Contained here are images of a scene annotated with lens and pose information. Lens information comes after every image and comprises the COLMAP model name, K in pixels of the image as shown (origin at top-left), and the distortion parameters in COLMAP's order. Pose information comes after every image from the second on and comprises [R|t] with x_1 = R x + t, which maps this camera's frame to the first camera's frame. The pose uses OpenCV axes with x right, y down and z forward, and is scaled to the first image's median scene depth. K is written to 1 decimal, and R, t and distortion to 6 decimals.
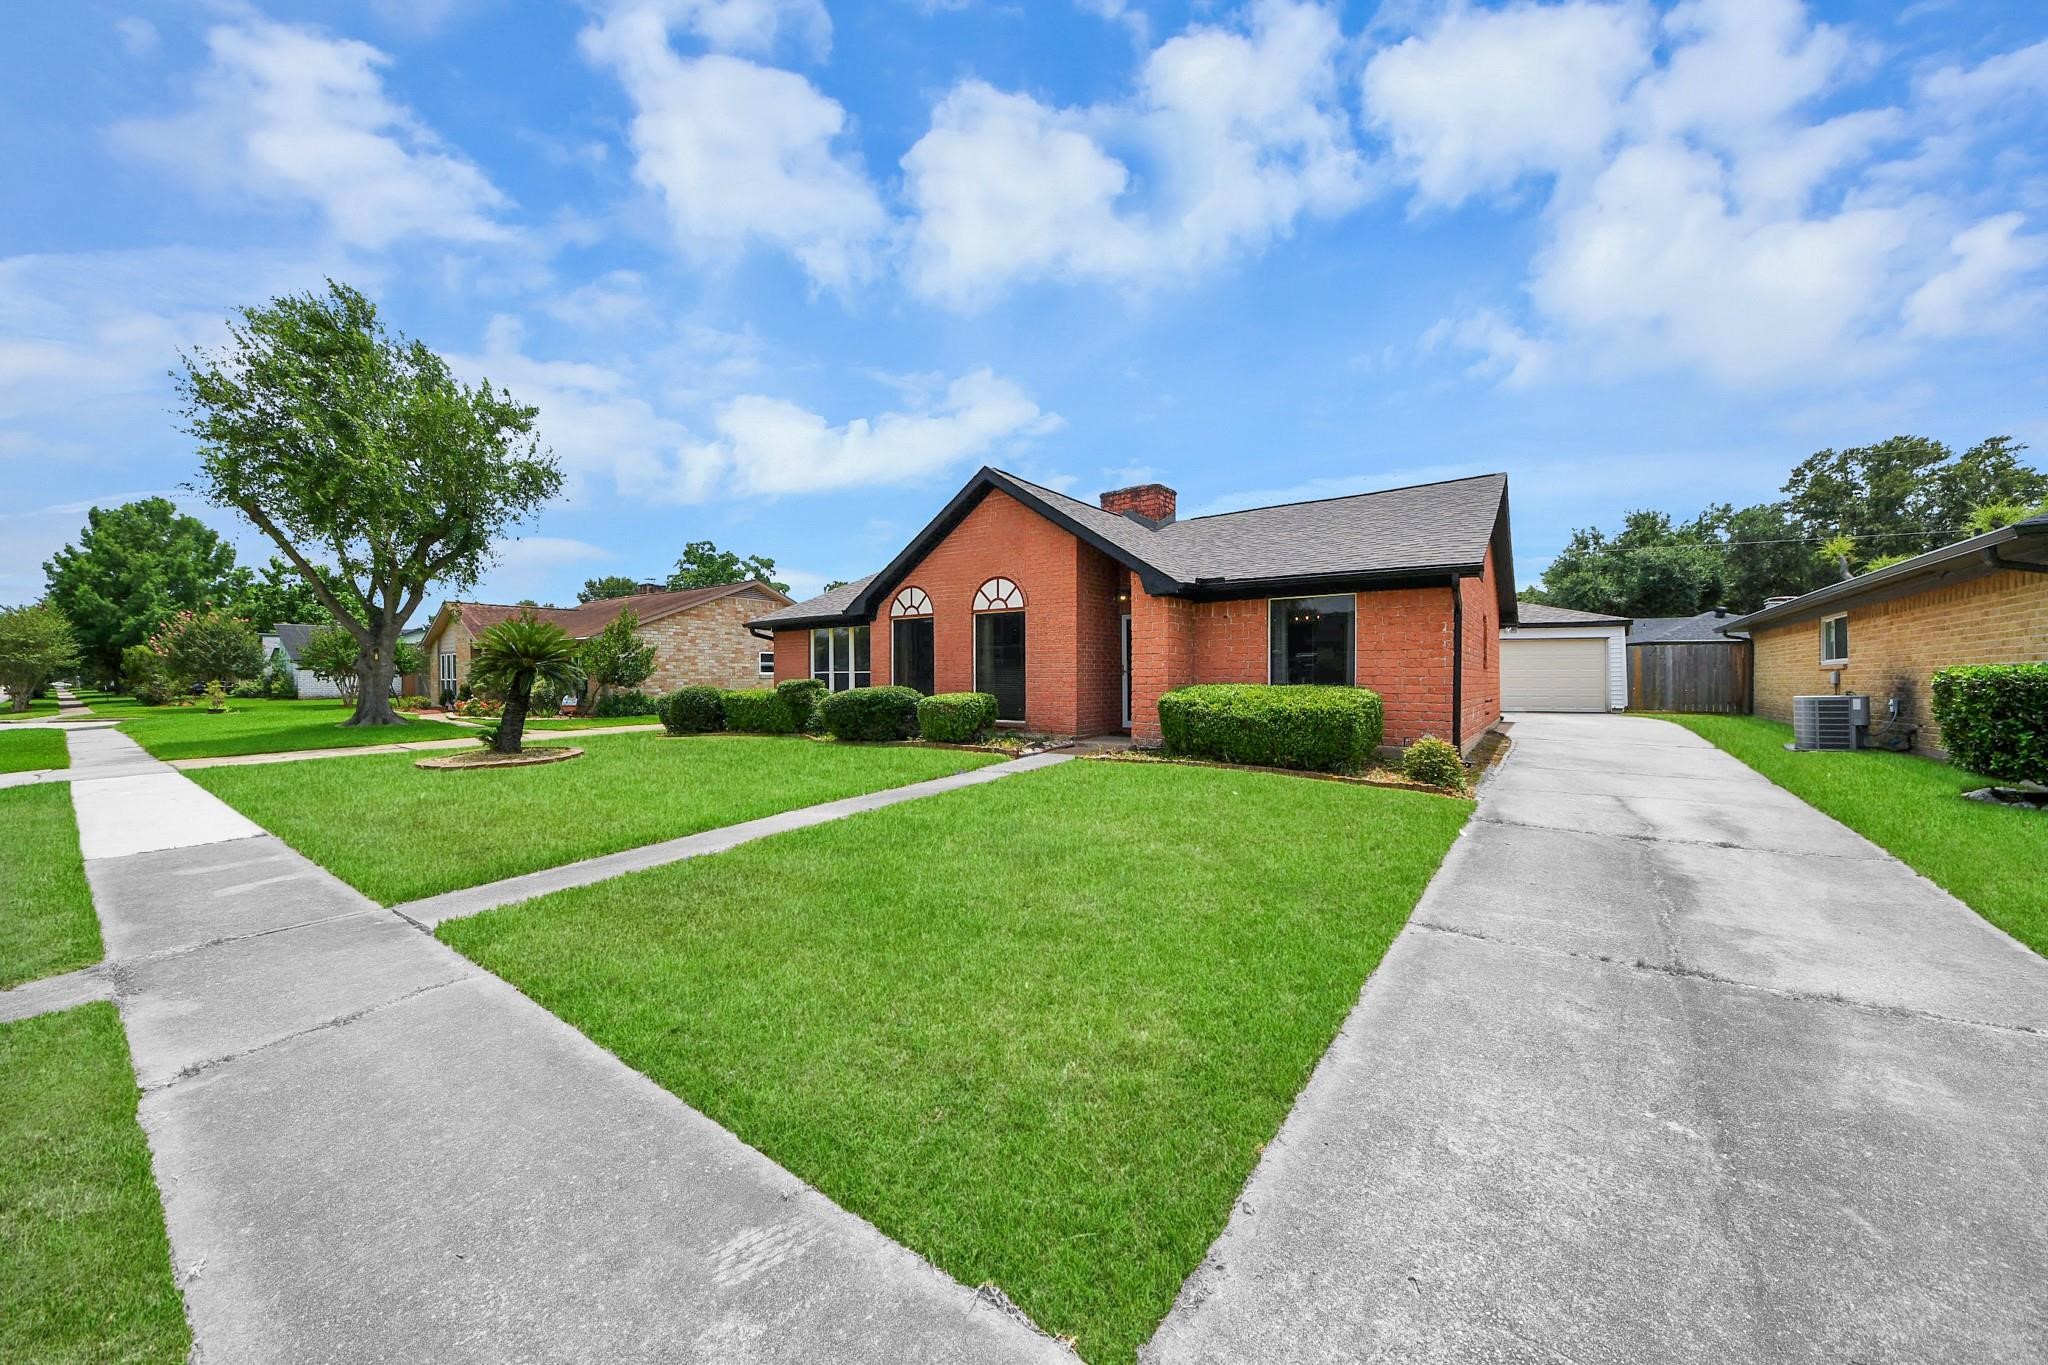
lens RADIAL K [[751.6, 0, 1036.6], [0, 751.6, 686.5], [0, 0, 1]] dist [-0.000214, -0.008766]
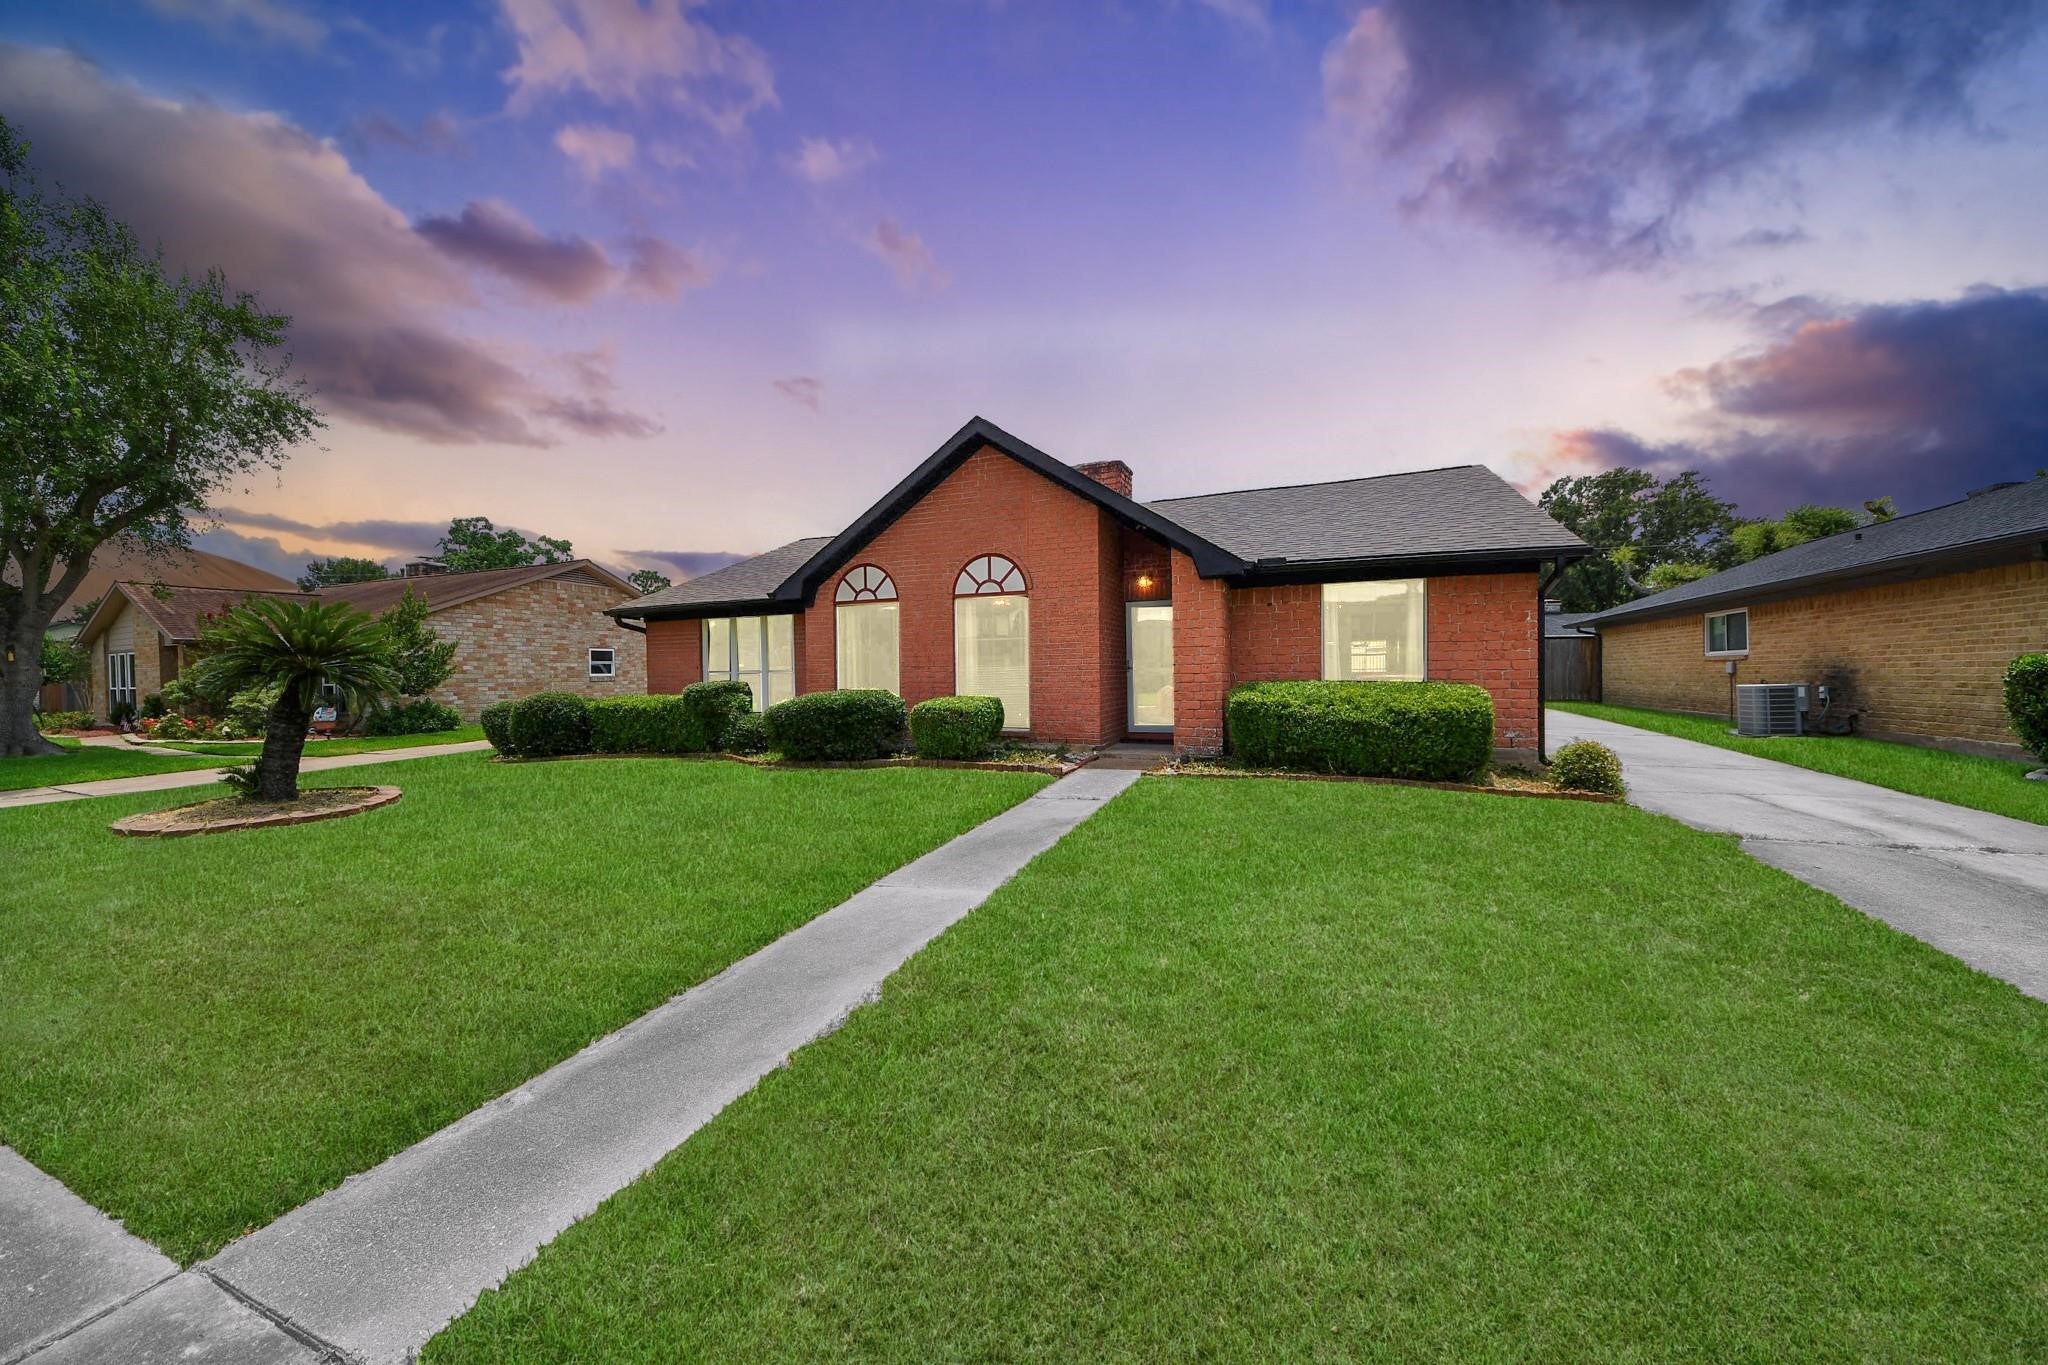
lens RADIAL K [[751.6, 0, 1036.6], [0, 751.6, 686.5], [0, 0, 1]] dist [-0.000214, -0.008766]
pose [[0.970125, -0.014986, 0.242141, -0.157402], [0.014091, 0.999886, 0.005428, -0.003819], [-0.242195, -0.001854, 0.970226, 0.150454]]
